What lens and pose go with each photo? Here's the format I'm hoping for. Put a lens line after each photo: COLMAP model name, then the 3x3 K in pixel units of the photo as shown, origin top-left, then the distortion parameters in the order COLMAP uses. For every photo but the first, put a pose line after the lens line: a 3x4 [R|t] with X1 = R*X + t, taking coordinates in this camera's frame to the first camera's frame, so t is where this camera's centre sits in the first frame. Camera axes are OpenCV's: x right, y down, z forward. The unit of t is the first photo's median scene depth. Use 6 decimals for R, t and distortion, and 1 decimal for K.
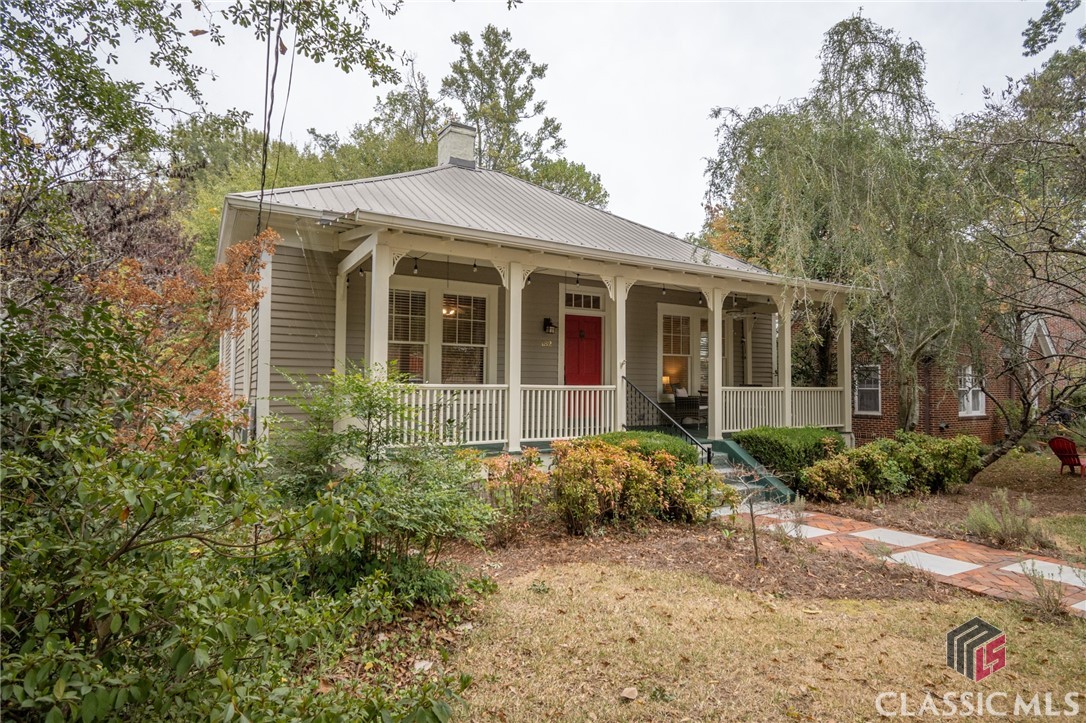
lens RADIAL K [[563.0, 0, 543.0], [0, 563.0, 361.5], [0, 0, 1]] dist [0.000180, -0.000223]
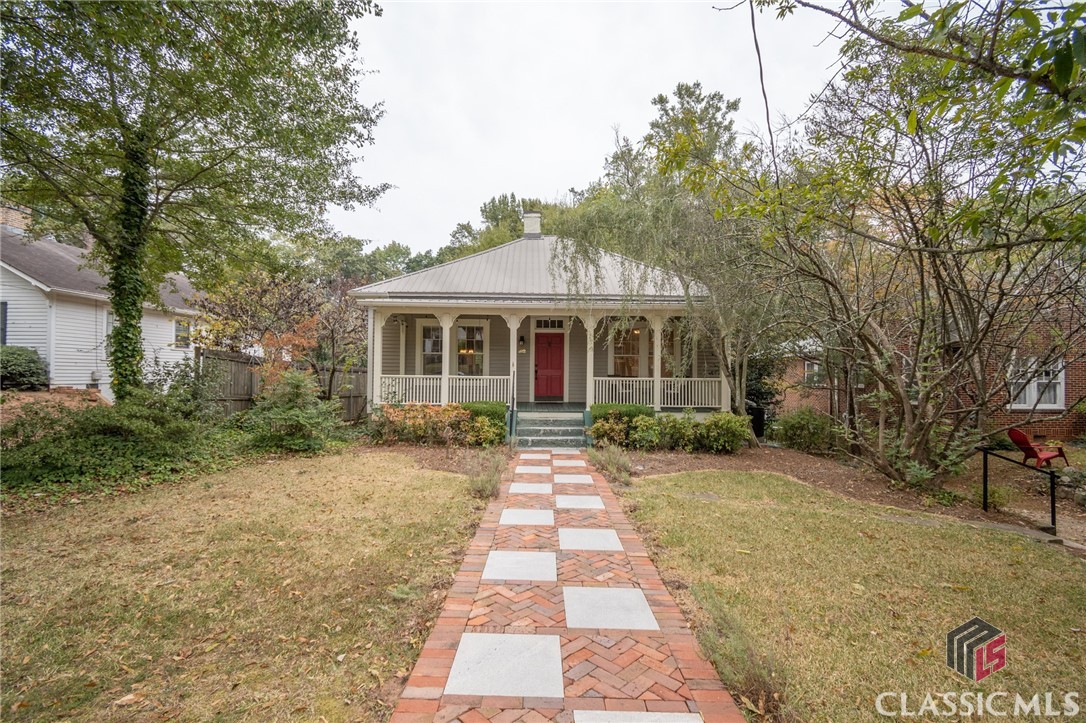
lens RADIAL K [[471.8, 0, 544.9], [0, 471.8, 365.4], [0, 0, 1]] dist [0.000045, 0.000057]
pose [[0.861289, -0.000035, -0.508116, 0.695491], [0.009000, 0.999844, 0.015187, -0.007002], [0.508036, -0.017654, 0.861155, -0.176872]]
